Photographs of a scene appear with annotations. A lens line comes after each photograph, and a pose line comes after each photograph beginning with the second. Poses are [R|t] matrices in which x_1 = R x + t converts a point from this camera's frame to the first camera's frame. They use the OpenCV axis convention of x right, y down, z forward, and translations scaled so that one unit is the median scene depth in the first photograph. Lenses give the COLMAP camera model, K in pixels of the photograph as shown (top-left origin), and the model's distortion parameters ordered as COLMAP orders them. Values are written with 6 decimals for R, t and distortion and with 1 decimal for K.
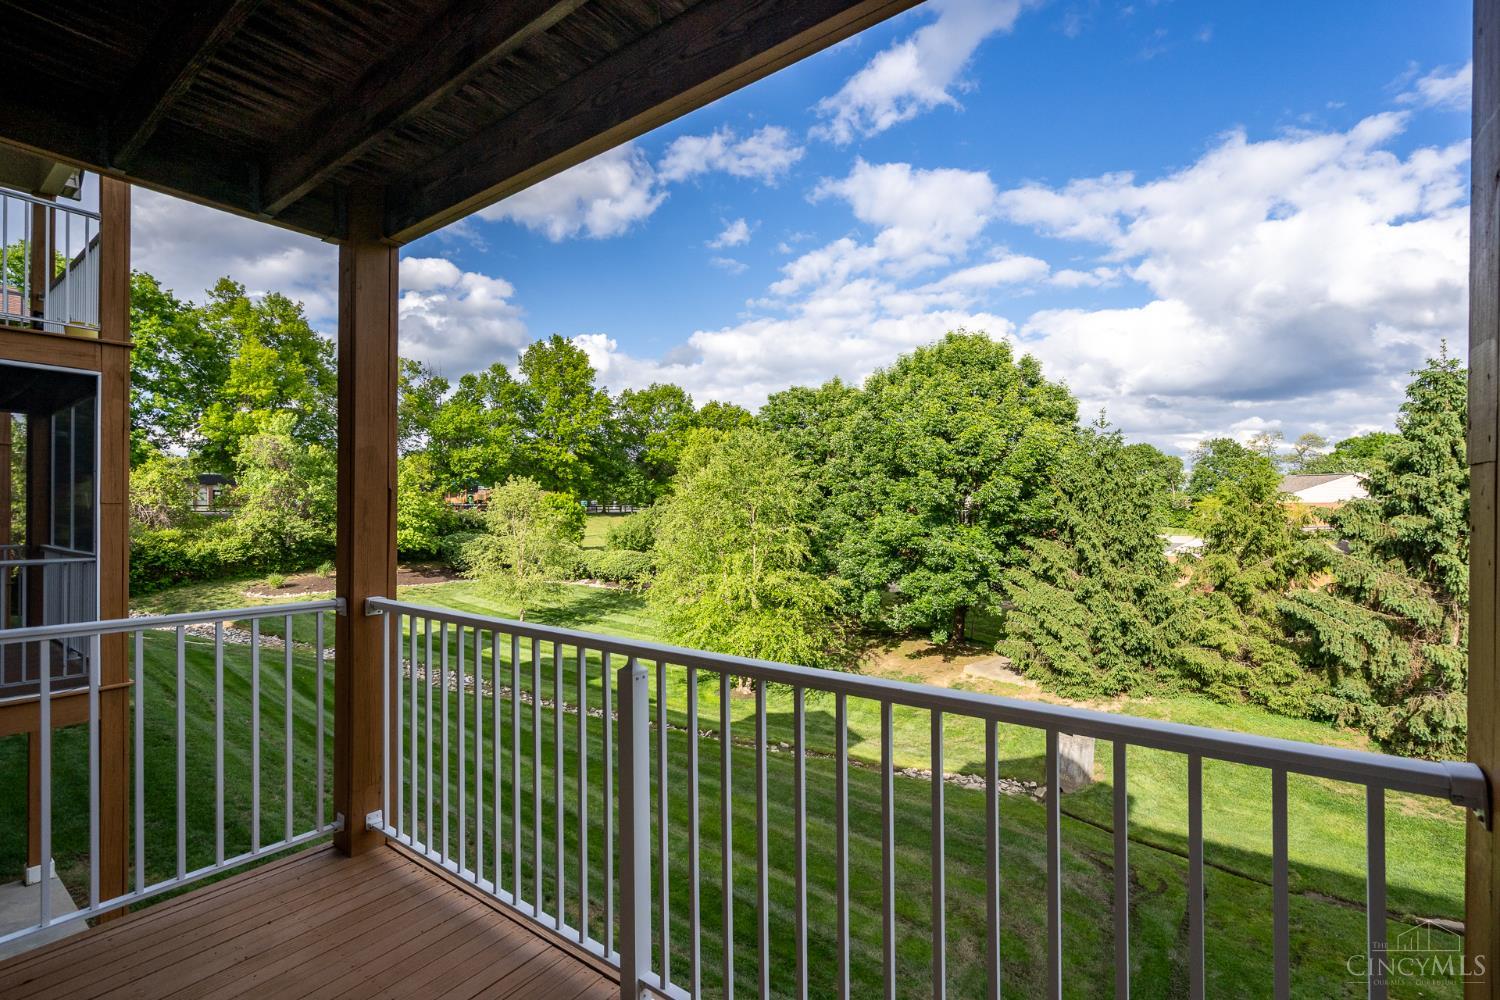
lens RADIAL K [[682.1, 0, 750.0], [0, 682.1, 500.0], [0, 0, 1]] dist [-0.002283, -0.000059]
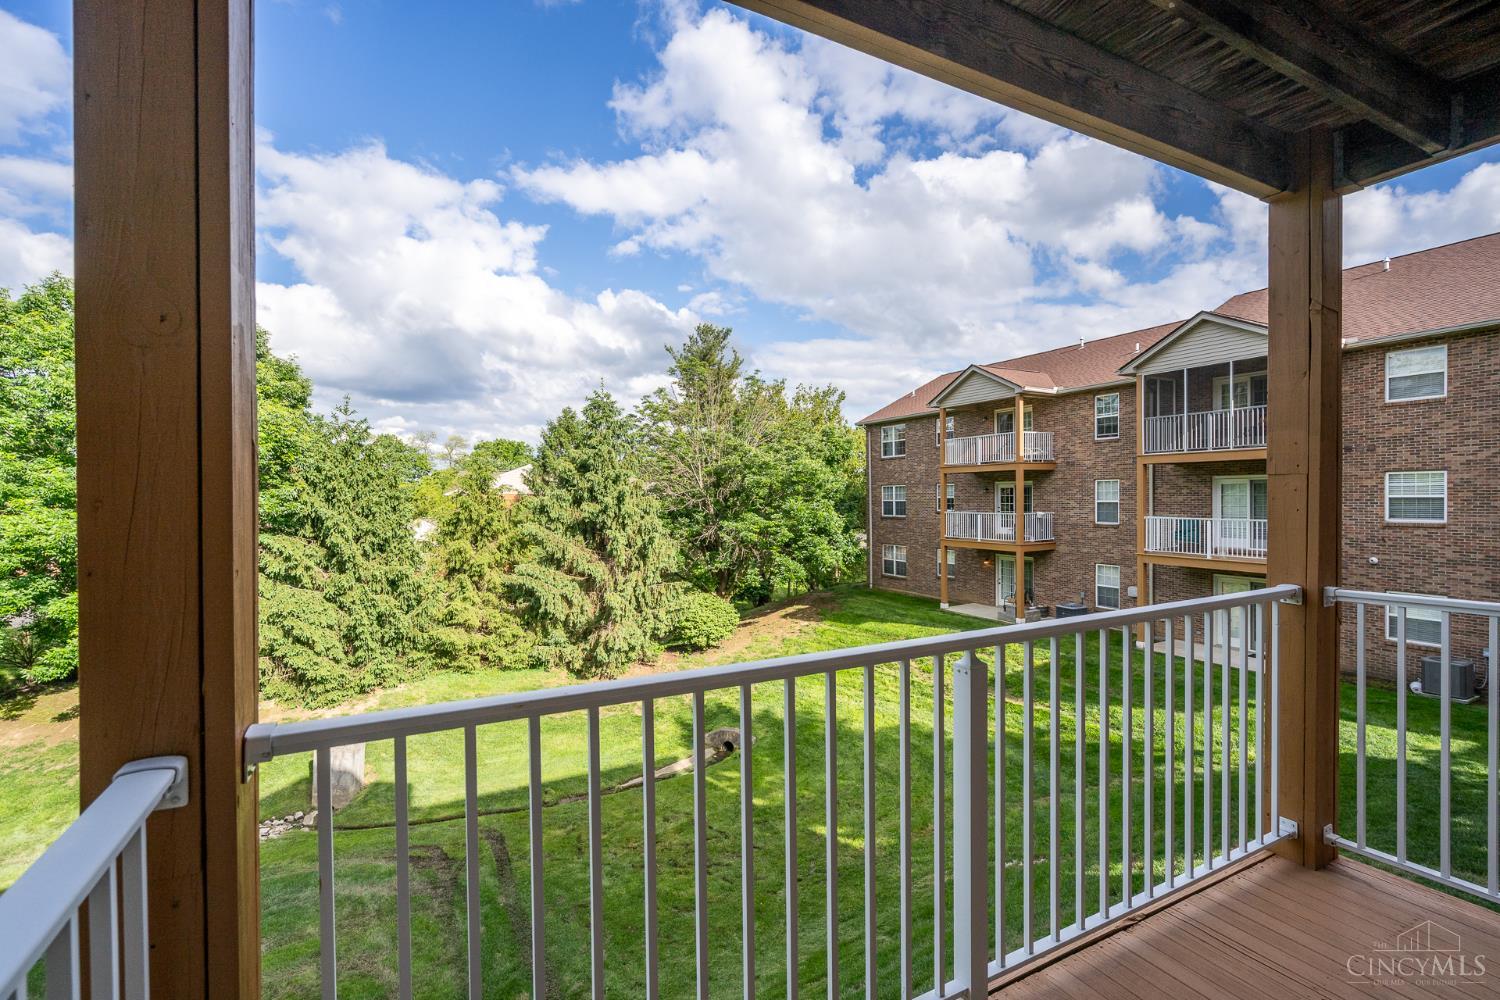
lens RADIAL K [[686.0, 0, 750.4], [0, 686.0, 511.1], [0, 0, 1]] dist [0.022608, -0.000189]
pose [[0.443687, -0.022819, 0.895891, -0.106672], [-0.002326, 0.999643, 0.026614, 0.001352], [-0.896179, -0.013892, 0.443475, 0.079217]]
